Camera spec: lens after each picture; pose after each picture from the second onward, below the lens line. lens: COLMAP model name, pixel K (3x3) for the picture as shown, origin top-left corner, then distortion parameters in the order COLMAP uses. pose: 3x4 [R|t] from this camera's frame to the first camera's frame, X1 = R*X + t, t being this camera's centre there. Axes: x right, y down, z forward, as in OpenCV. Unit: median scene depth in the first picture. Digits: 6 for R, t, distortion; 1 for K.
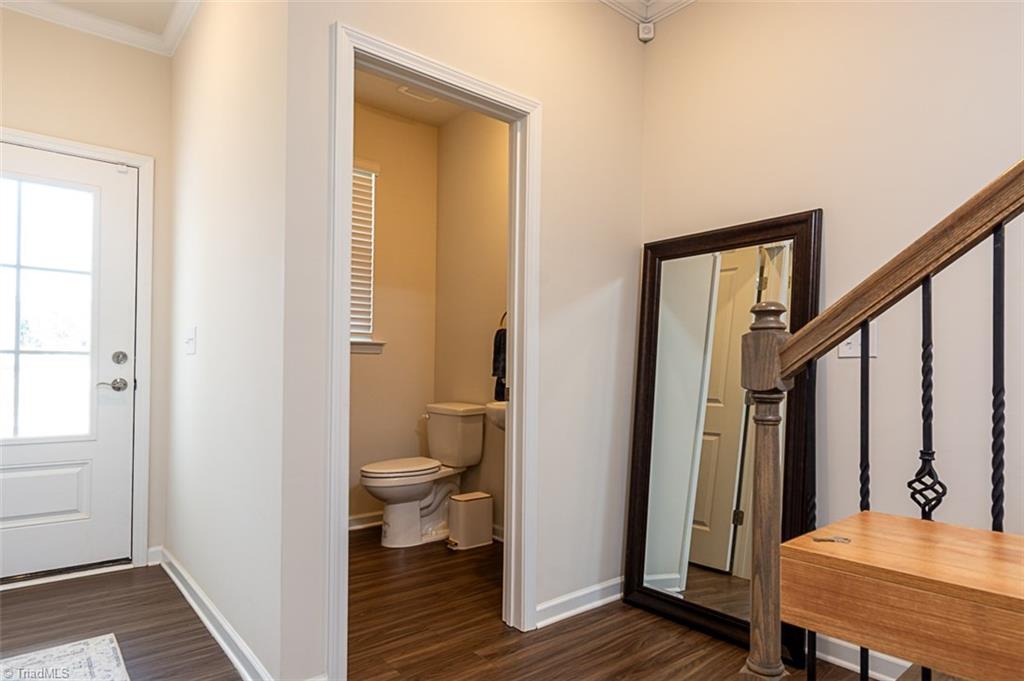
lens RADIAL K [[593.1, 0, 523.1], [0, 593.1, 366.7], [0, 0, 1]] dist [0.001786, -0.001164]
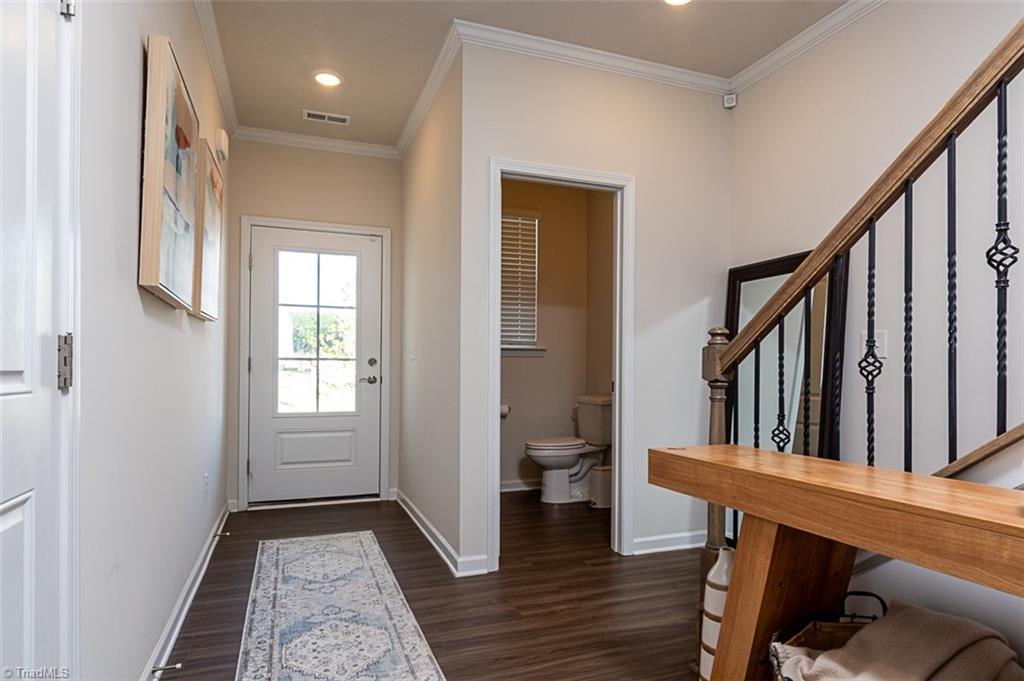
lens RADIAL K [[593.1, 0, 523.1], [0, 593.1, 366.7], [0, 0, 1]] dist [0.001786, -0.001164]
pose [[0.945125, -0.005310, -0.326665, 0.193098], [0.005334, 0.999985, -0.000824, -0.000245], [0.326664, -0.000964, 0.945140, -0.327655]]
